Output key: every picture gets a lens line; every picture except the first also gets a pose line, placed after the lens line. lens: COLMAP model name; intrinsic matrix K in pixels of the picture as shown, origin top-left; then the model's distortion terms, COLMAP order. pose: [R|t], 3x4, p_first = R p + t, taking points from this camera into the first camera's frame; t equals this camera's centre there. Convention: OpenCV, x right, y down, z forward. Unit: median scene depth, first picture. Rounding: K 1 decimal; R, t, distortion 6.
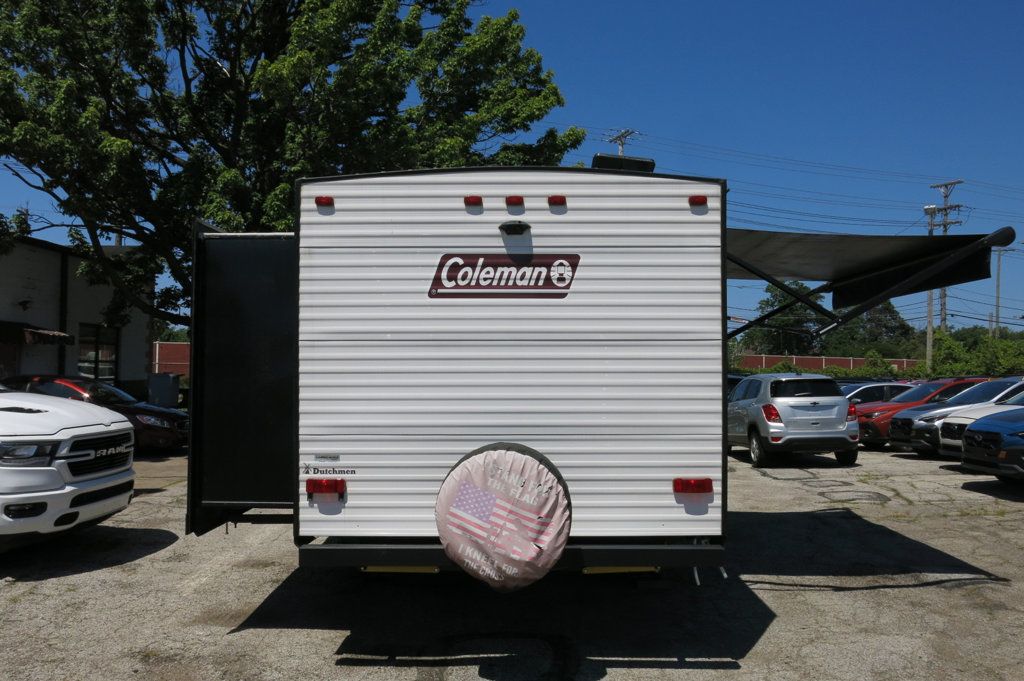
lens RADIAL K [[860.8, 0, 514.4], [0, 860.8, 332.9], [0, 0, 1]] dist [-0.023943, -0.020331]
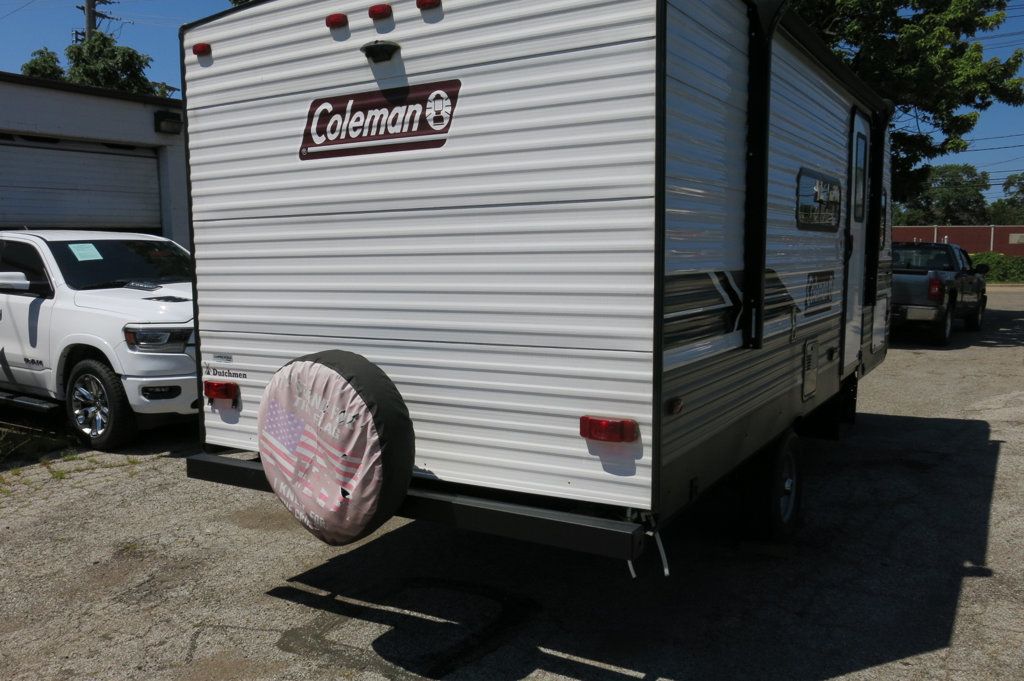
lens RADIAL K [[860.8, 0, 514.5], [0, 860.8, 346.7], [0, 0, 1]] dist [-0.023943, -0.020331]
pose [[0.856387, 0.043055, -0.514537, 0.469652], [0.033016, 0.989912, 0.137783, 0.025497], [0.515278, -0.134984, 0.846326, 0.423299]]
